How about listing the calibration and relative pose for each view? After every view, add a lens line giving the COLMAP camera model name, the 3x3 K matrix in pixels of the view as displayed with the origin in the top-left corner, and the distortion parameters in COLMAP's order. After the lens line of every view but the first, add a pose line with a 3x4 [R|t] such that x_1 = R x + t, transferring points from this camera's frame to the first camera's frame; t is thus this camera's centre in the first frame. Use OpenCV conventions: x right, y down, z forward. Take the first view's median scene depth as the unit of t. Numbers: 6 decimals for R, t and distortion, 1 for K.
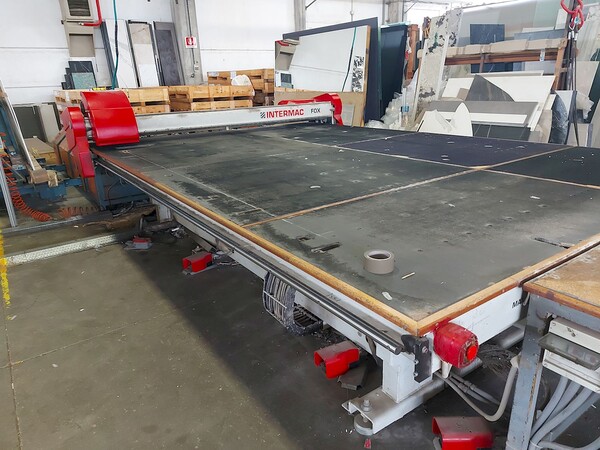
lens RADIAL K [[425.1, 0, 300.0], [0, 425.1, 225.0], [0, 0, 1]] dist [0.026317, 0.000366]
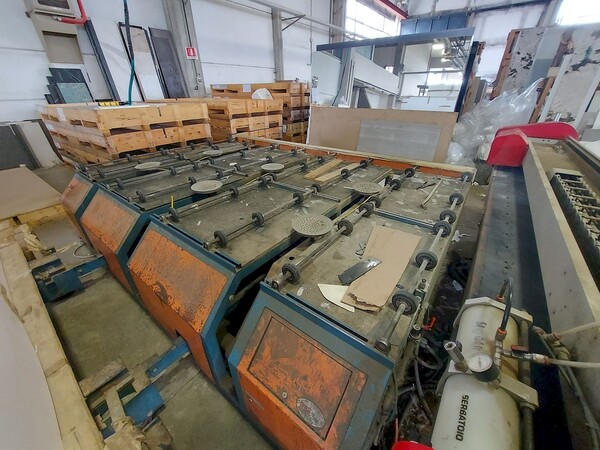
lens RADIAL K [[238.3, 0, 302.0], [0, 238.3, 217.8], [0, 0, 1]] dist [-0.034859, 0.009785]
pose [[0.952066, -0.121330, 0.280801, -0.225174], [0.076104, 0.983061, 0.166733, -0.127805], [-0.296274, -0.137371, 0.945172, 0.378977]]
